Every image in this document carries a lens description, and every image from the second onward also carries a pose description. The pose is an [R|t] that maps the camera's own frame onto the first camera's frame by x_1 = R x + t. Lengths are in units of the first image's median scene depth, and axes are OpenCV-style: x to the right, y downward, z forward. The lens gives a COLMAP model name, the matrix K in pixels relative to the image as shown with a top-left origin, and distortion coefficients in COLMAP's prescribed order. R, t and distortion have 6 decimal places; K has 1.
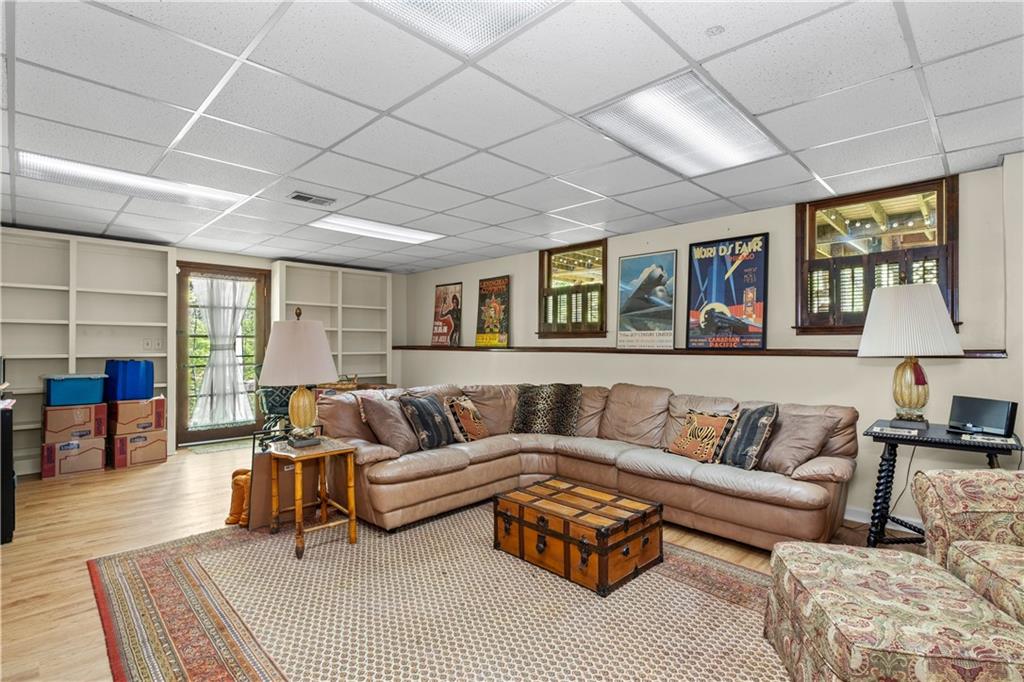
lens RADIAL K [[490.6, 0, 519.9], [0, 490.6, 345.8], [0, 0, 1]] dist [-0.005282, -0.000759]
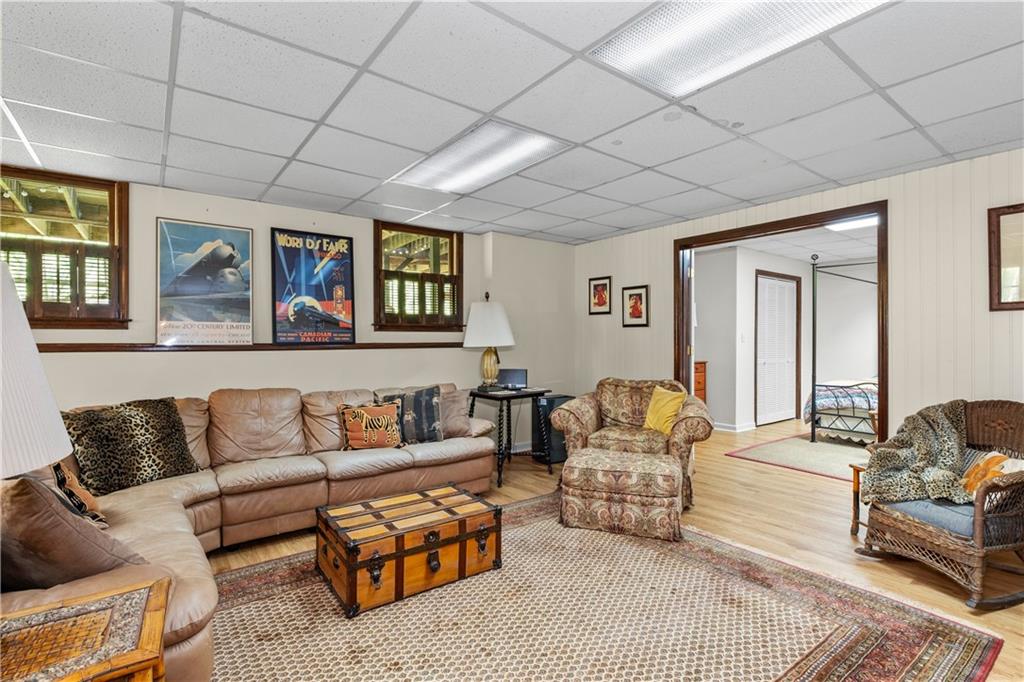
lens RADIAL K [[490.6, 0, 519.7], [0, 490.6, 339.6], [0, 0, 1]] dist [-0.005282, -0.000759]
pose [[0.137333, 0.001712, 0.990523, -0.521341], [0.005866, 0.999980, -0.002542, 0.003209], [-0.990508, 0.006159, 0.137320, 0.461838]]
